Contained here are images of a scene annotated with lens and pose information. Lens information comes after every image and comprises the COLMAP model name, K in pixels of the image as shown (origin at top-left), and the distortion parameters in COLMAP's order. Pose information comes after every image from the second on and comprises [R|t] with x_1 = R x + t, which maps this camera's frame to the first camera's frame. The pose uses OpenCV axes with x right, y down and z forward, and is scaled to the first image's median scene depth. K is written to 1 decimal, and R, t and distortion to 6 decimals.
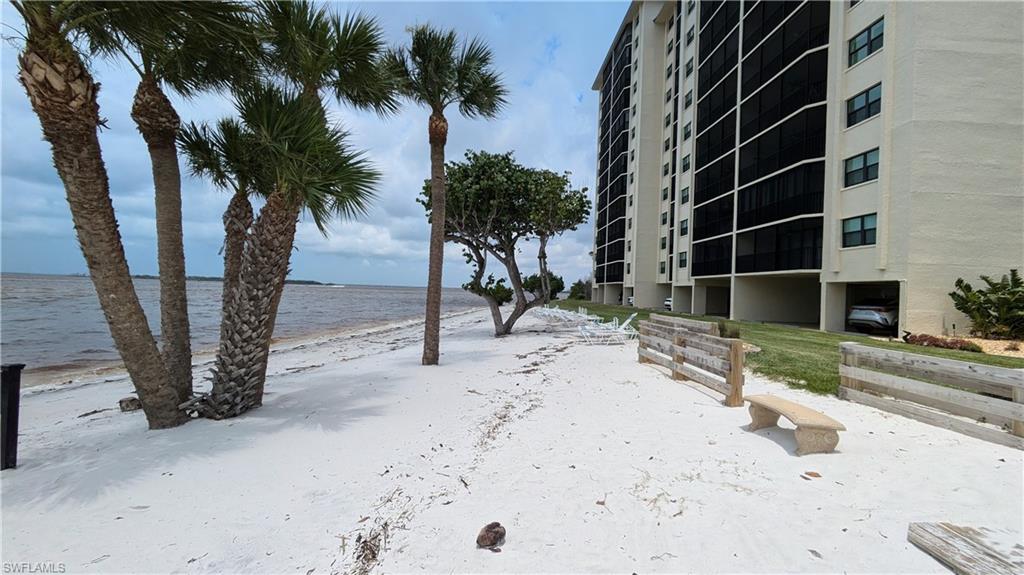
lens RADIAL K [[402.4, 0, 512.0], [0, 402.4, 287.5], [0, 0, 1]] dist [0.000915, 0.000045]
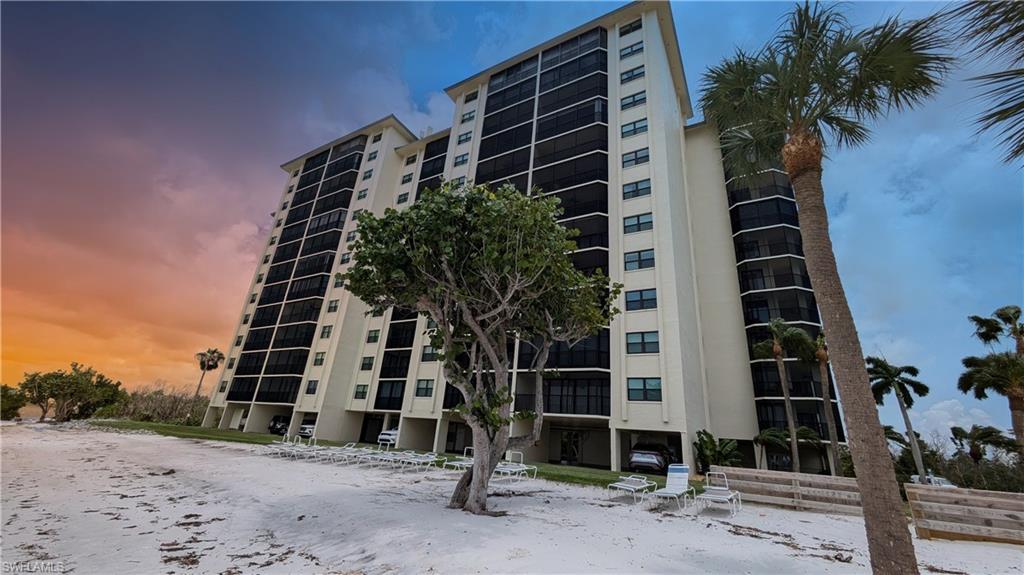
lens RADIAL K [[402.4, 0, 512.0], [0, 402.4, 287.5], [0, 0, 1]] dist [0.000915, 0.000045]
pose [[0.533681, 0.320185, 0.782730, -0.342610], [-0.070018, 0.939108, -0.336413, 0.013362], [-0.842783, 0.124732, 0.523603, 0.434147]]
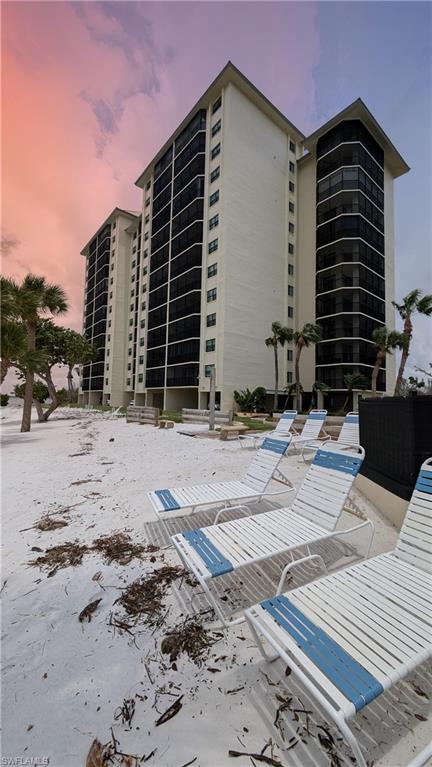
lens RADIAL K [[301.4, 0, 216.0], [0, 301.4, 383.5], [0, 0, 1]] dist [0.000915, 0.000045]
pose [[0.794941, 0.022246, 0.606279, -0.148136], [-0.001436, 0.999394, -0.034787, -0.000580], [-0.606685, 0.026783, 0.794491, -0.323946]]
